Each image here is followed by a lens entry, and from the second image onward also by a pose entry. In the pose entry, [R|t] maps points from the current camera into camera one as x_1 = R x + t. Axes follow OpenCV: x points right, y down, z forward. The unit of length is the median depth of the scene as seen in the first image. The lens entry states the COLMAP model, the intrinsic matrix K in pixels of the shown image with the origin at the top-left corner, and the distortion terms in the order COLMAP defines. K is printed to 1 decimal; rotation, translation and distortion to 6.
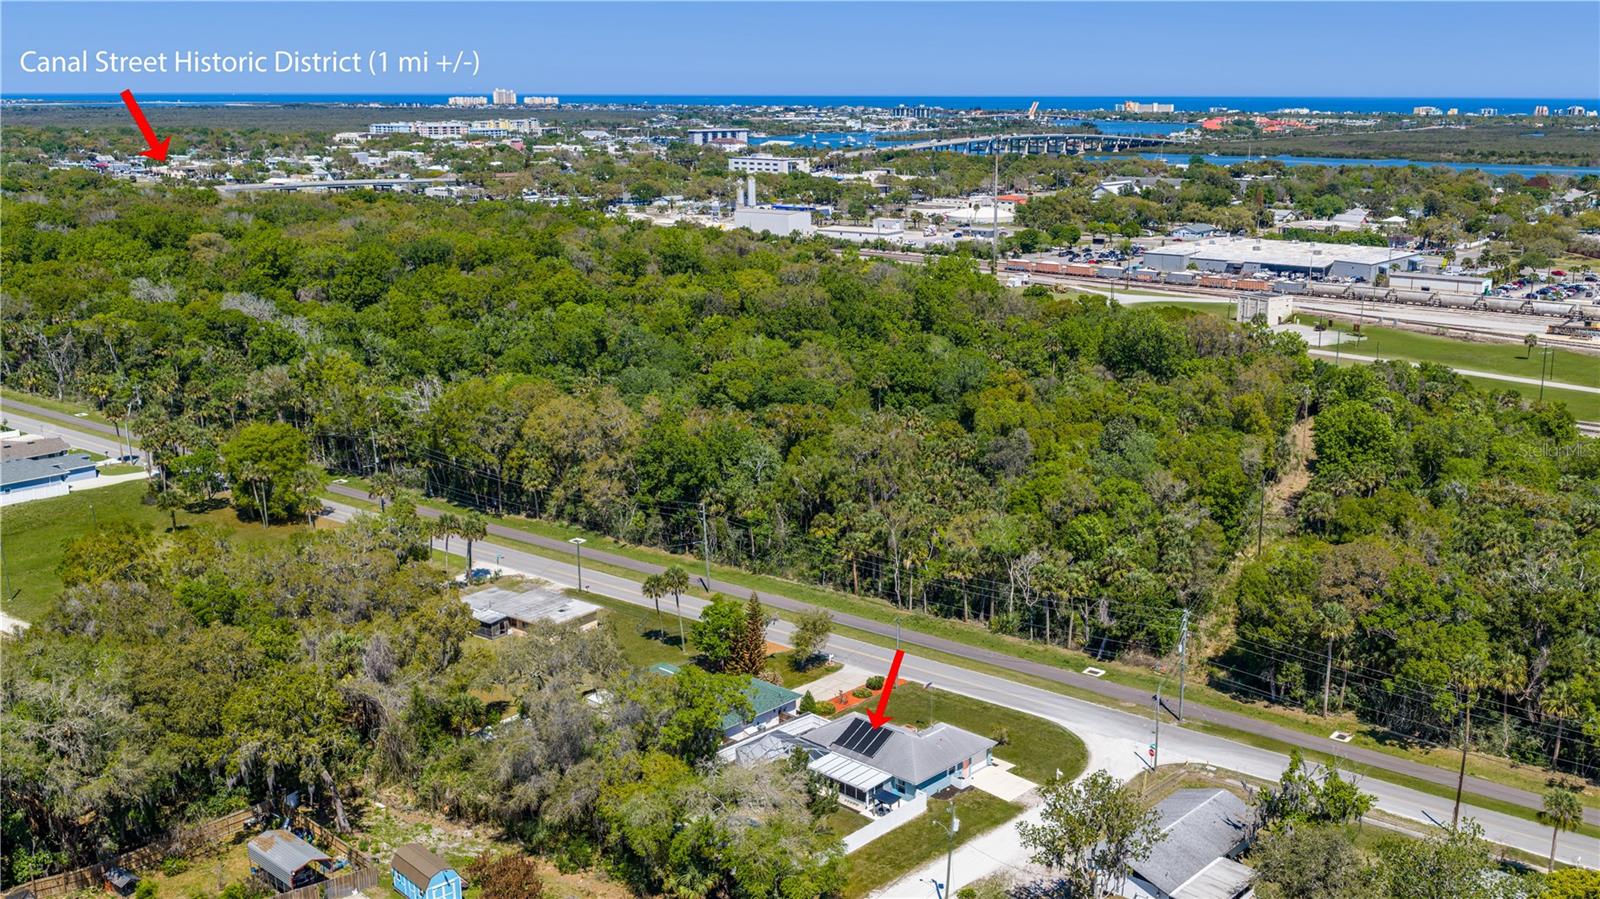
lens RADIAL K [[1610.8, 0, 797.0], [0, 1610.8, 466.7], [0, 0, 1]] dist [0.015086, 0.000000]
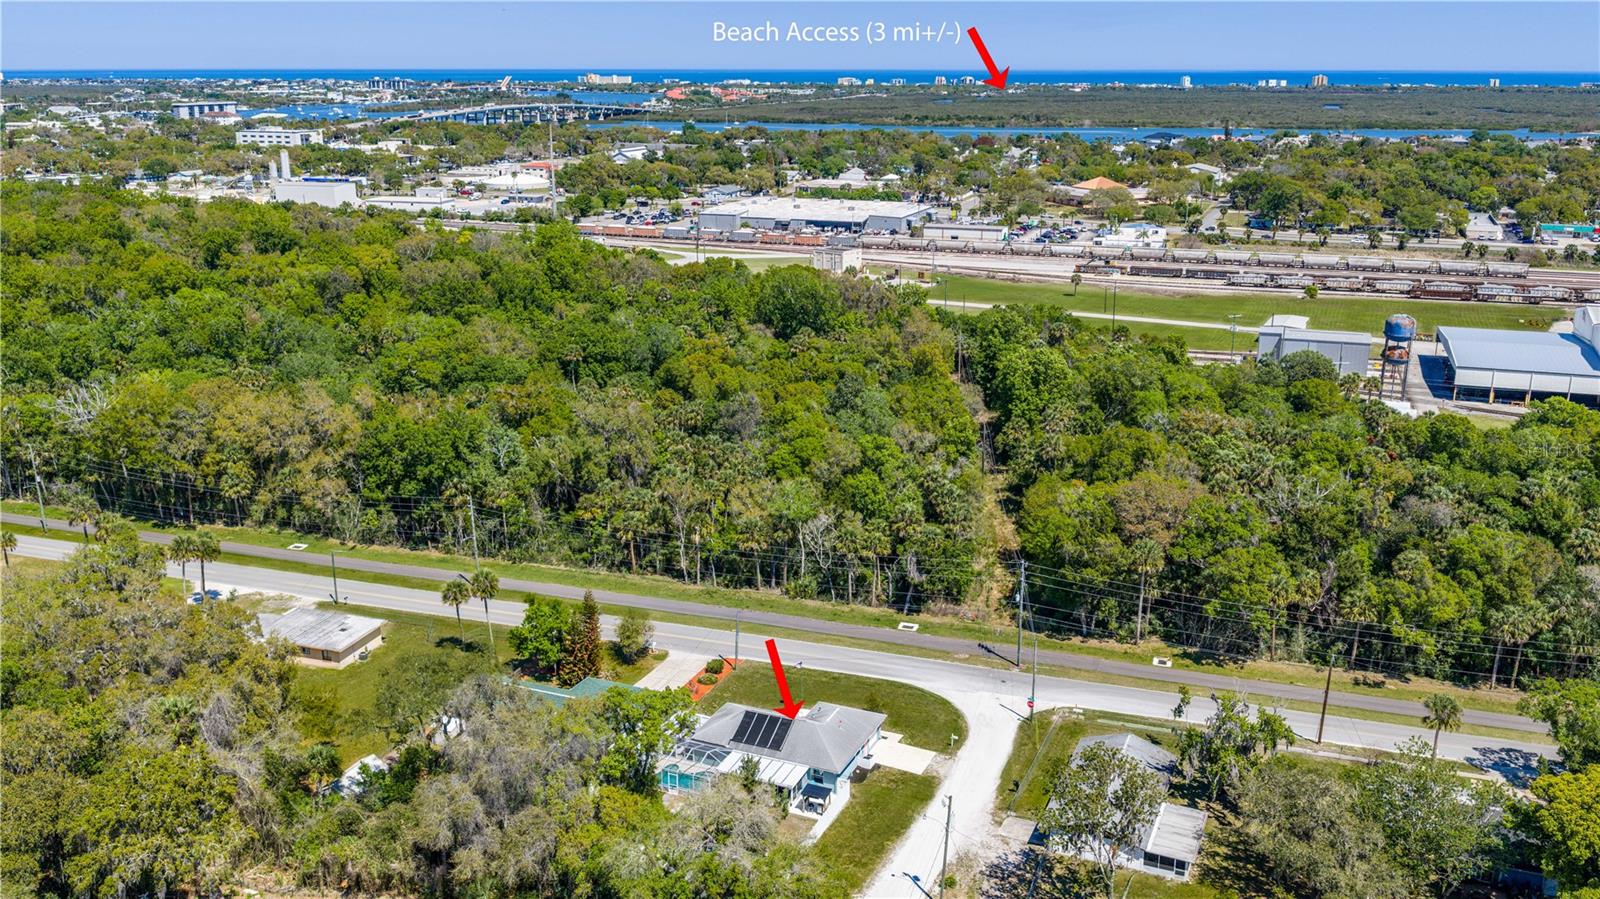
lens RADIAL K [[1482.0, 0, 805.6], [0, 1482.0, 432.8], [0, 0, 1]] dist [0.003091, 0.000000]
pose [[0.943755, -0.081759, 0.320378, -0.118474], [0.077001, 0.996651, 0.027514, -0.019171], [-0.321555, -0.001298, 0.946890, 0.084519]]
